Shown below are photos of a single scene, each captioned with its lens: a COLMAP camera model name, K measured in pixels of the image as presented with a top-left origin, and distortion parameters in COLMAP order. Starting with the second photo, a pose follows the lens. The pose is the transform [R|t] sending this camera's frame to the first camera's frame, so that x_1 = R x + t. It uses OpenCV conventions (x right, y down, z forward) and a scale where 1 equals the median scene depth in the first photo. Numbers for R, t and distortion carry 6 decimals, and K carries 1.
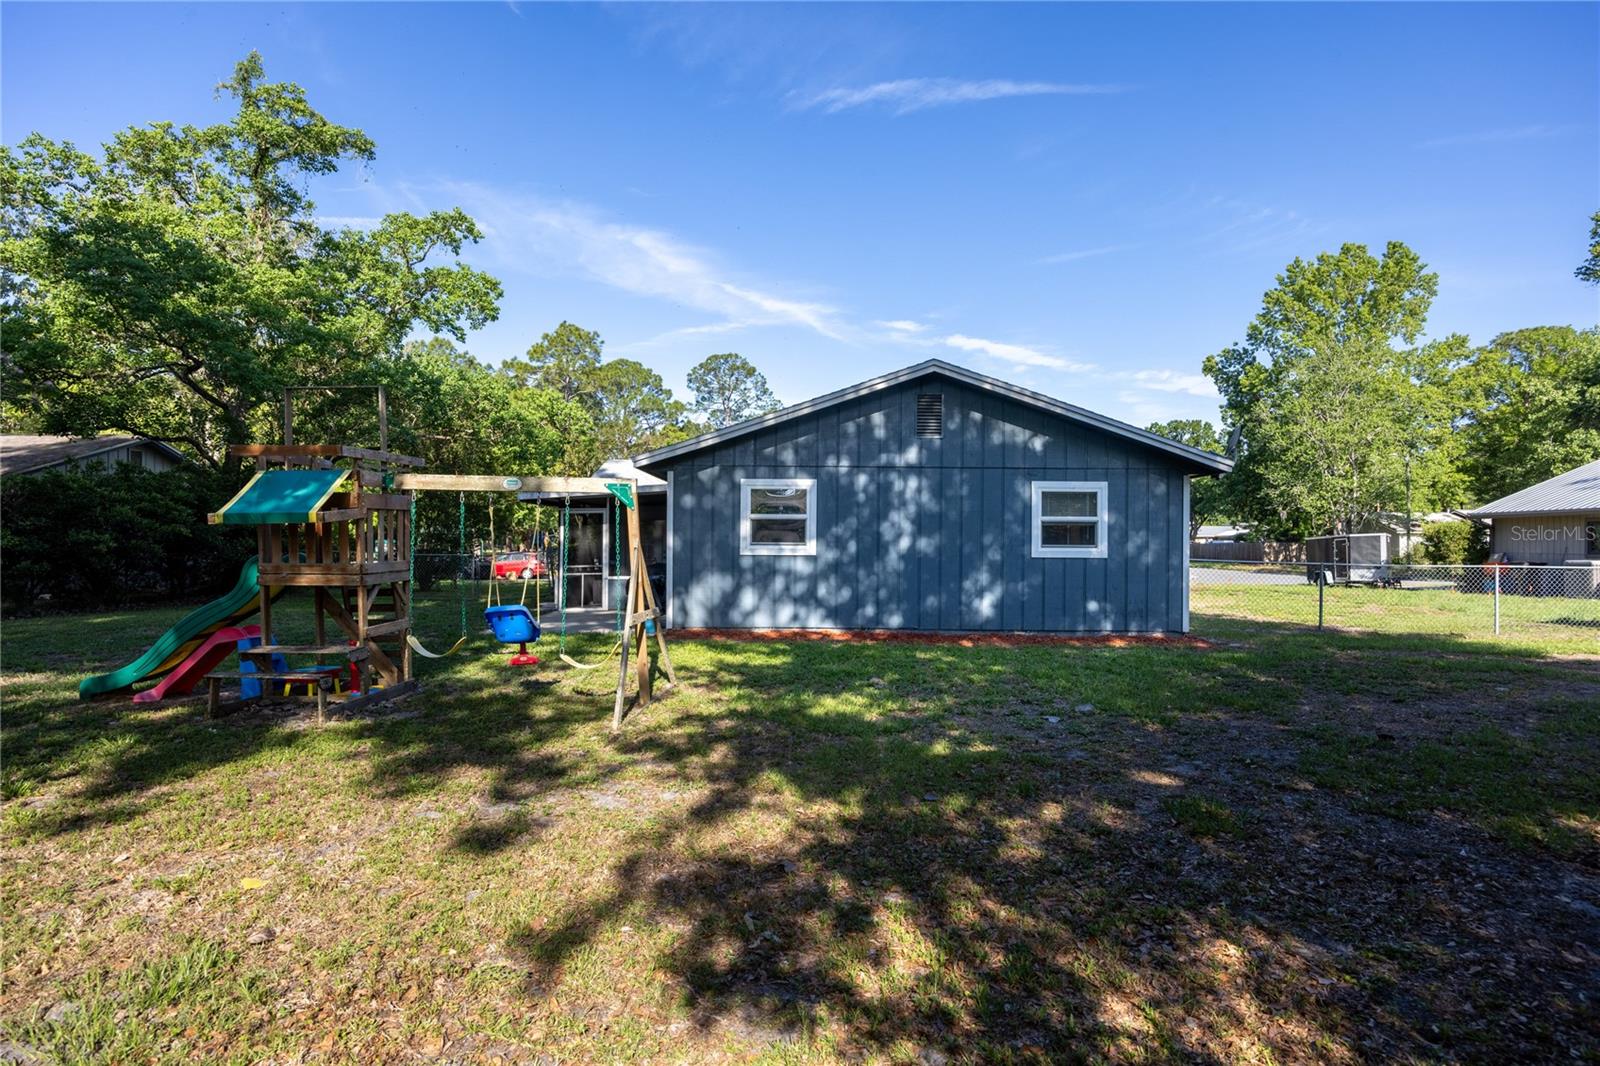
lens RADIAL K [[831.8, 0, 798.2], [0, 831.8, 530.9], [0, 0, 1]] dist [-0.009740, -0.000770]
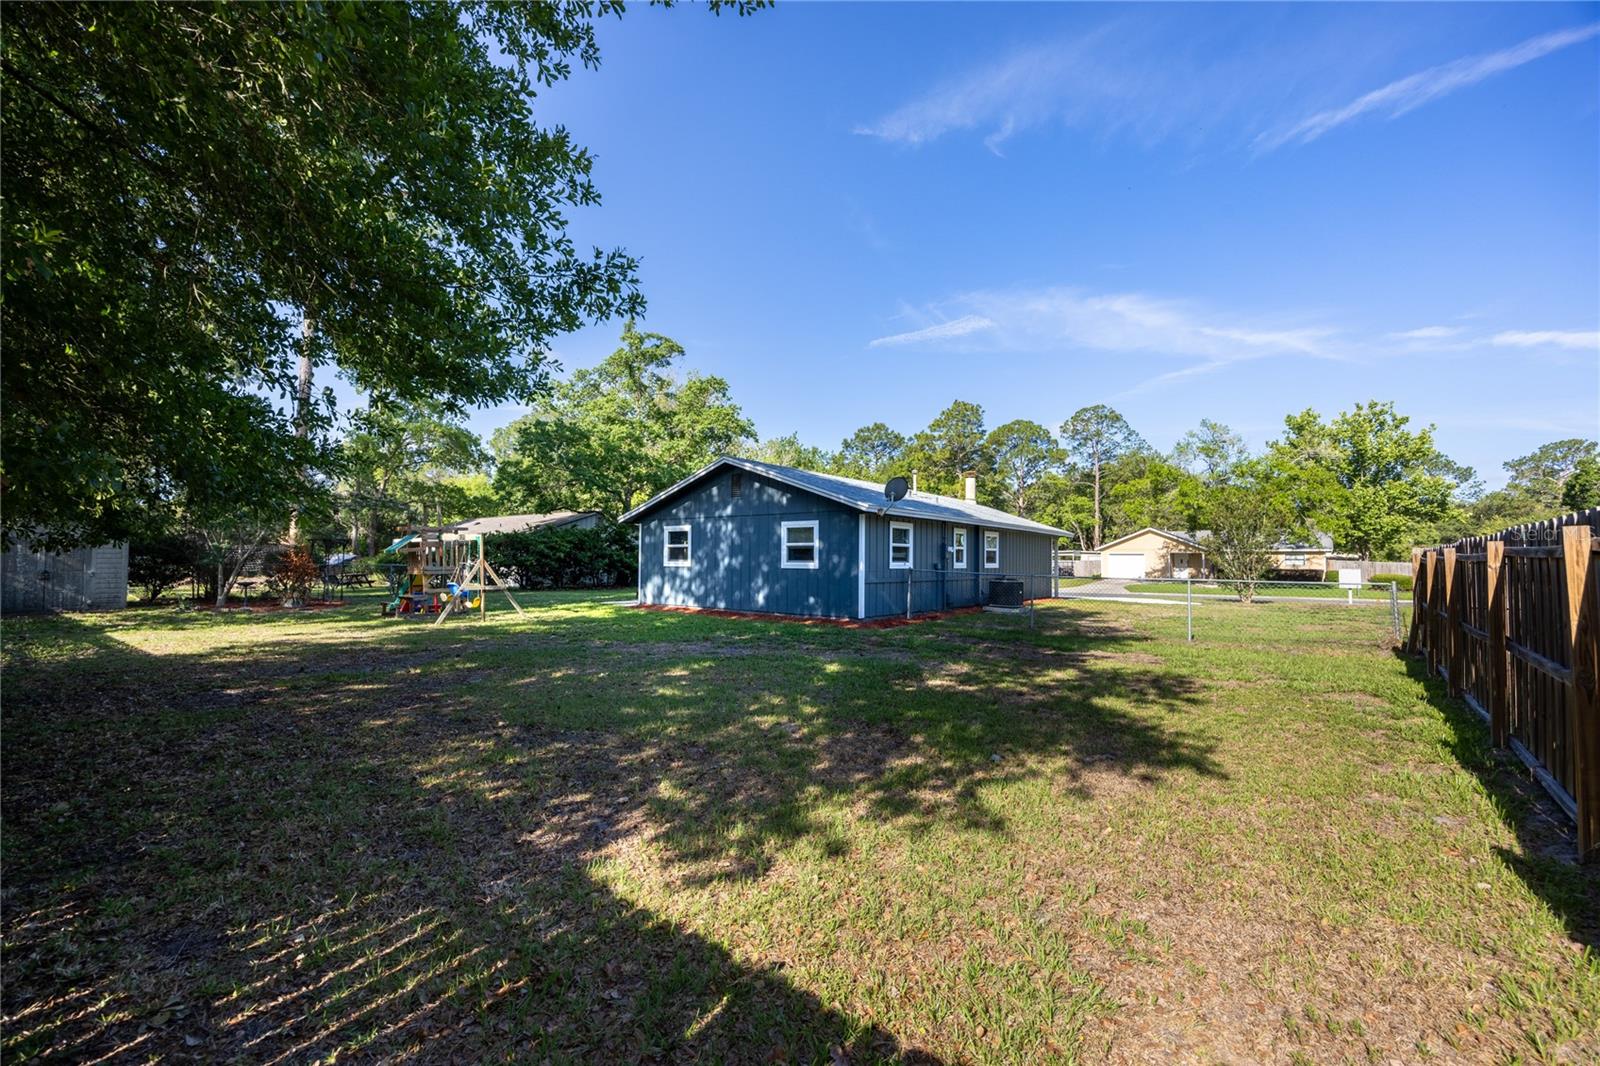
lens RADIAL K [[669.8, 0, 802.2], [0, 669.8, 539.7], [0, 0, 1]] dist [-0.018851, -0.001001]
pose [[0.795422, -0.020493, -0.605709, 1.106982], [0.004861, 0.999612, -0.027436, 0.010005], [0.606036, 0.018879, 0.795213, -0.022820]]
